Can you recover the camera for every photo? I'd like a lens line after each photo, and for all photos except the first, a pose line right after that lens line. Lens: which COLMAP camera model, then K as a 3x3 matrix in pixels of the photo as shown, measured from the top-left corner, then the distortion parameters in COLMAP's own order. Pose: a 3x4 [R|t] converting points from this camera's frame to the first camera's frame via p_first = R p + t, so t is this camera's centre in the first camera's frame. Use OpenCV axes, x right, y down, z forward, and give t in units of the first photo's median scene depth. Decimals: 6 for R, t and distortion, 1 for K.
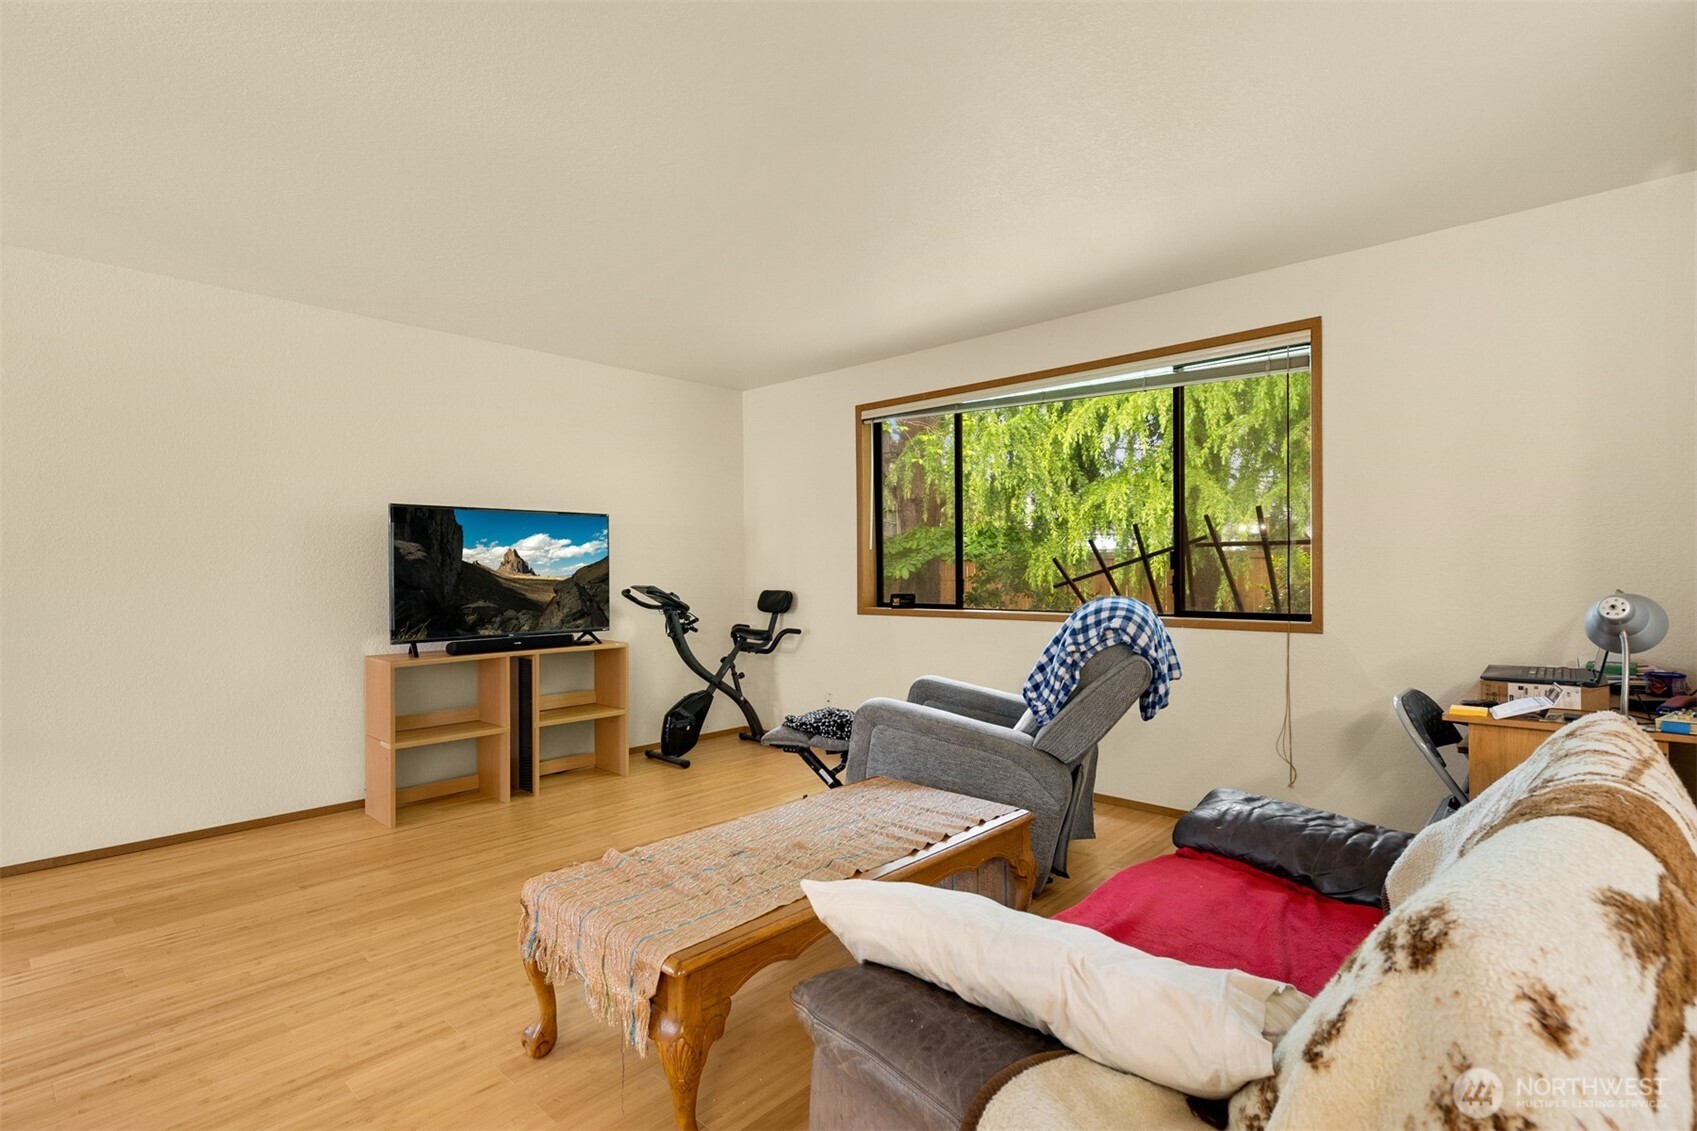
lens RADIAL K [[818.5, 0, 830.7], [0, 818.5, 562.8], [0, 0, 1]] dist [0.009429, -0.003486]
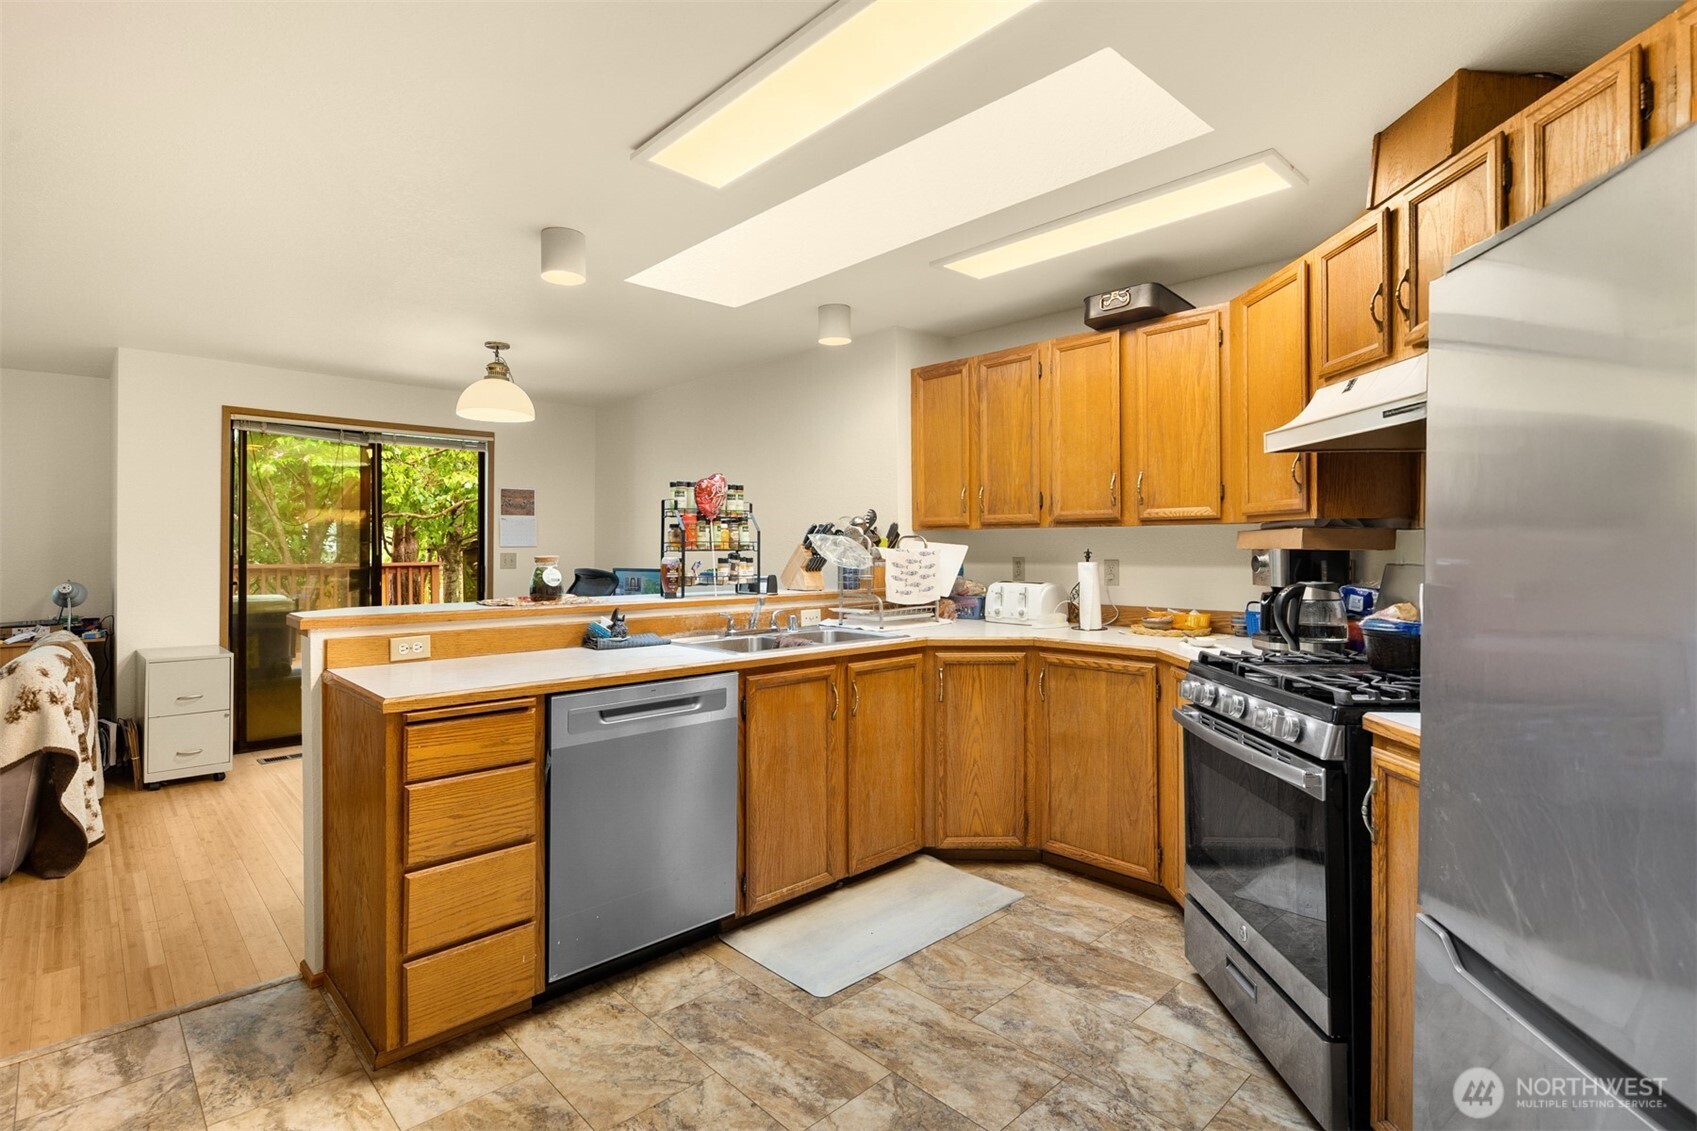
lens RADIAL K [[818.5, 0, 851.9], [0, 818.5, 553.9], [0, 0, 1]] dist [0.009429, -0.003486]
pose [[0.057577, 0.002035, 0.998339, -0.590357], [-0.007551, 0.999970, -0.001603, -0.026608], [-0.998313, -0.007446, 0.057591, -0.642896]]
